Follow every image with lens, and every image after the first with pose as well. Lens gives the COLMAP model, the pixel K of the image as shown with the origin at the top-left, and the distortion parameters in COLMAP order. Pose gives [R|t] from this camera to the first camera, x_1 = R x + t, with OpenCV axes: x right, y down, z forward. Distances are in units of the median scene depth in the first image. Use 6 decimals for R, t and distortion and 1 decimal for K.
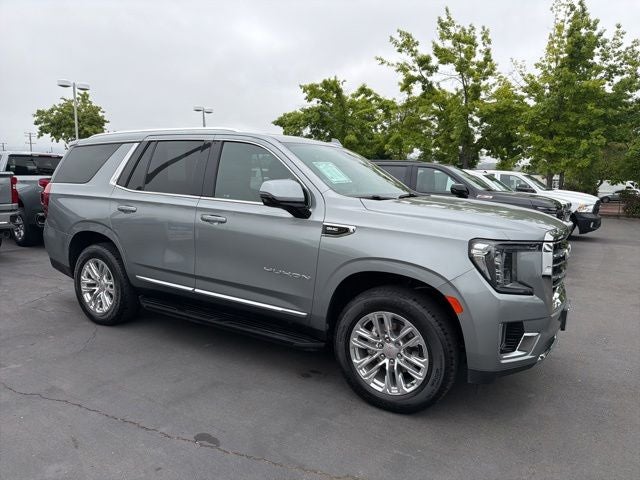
lens RADIAL K [[449.5, 0, 320.9], [0, 449.5, 245.6], [0, 0, 1]] dist [0.023619, -0.026911]
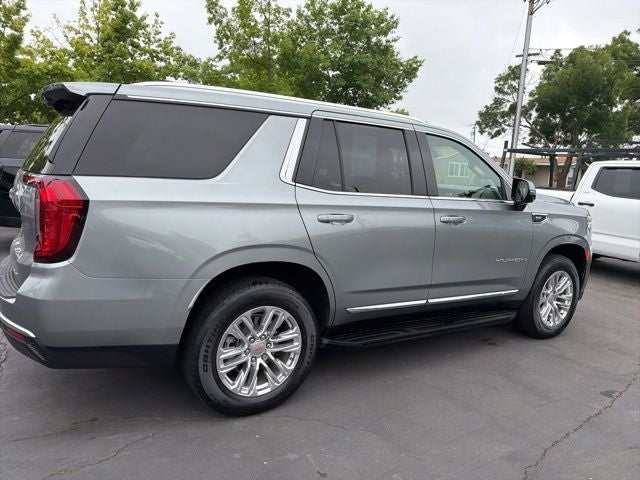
lens RADIAL K [[449.5, 0, 322.0], [0, 449.5, 245.3], [0, 0, 1]] dist [0.023619, -0.026911]
pose [[0.459957, -0.145945, 0.875865, -0.951480], [0.087876, 0.989039, 0.118656, -0.113003], [-0.883582, 0.022391, 0.467741, 0.637716]]
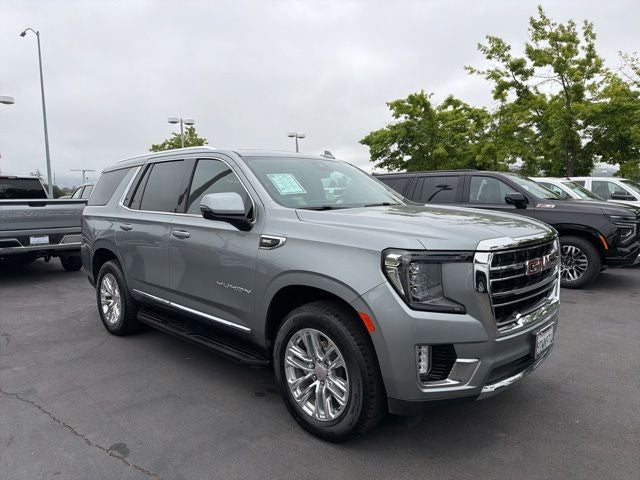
lens RADIAL K [[449.5, 0, 314.4], [0, 449.5, 241.2], [0, 0, 1]] dist [0.023619, -0.026911]
pose [[0.970357, -0.015924, -0.241151, 0.243050], [0.003678, 0.998684, -0.051145, 0.008700], [0.241649, 0.048742, 0.969139, 0.057146]]
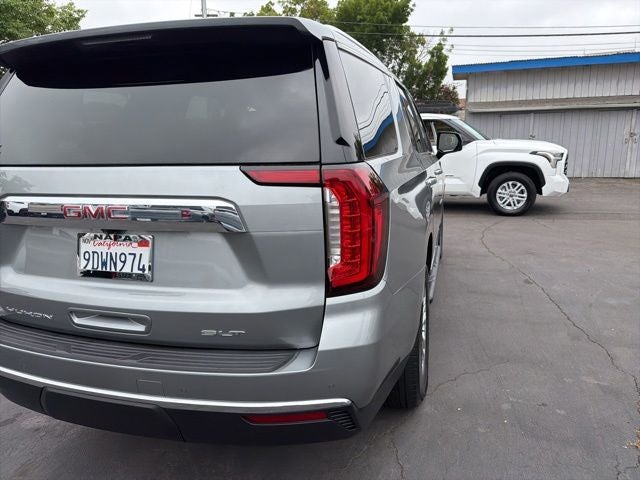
lens RADIAL K [[449.5, 0, 319.2], [0, 449.5, 247.3], [0, 0, 1]] dist [0.023619, -0.026911]
pose [[-0.243420, -0.245560, 0.938321, -0.960915], [0.159069, 0.944214, 0.288368, -0.192064], [-0.956788, 0.219453, -0.190779, 1.197618]]
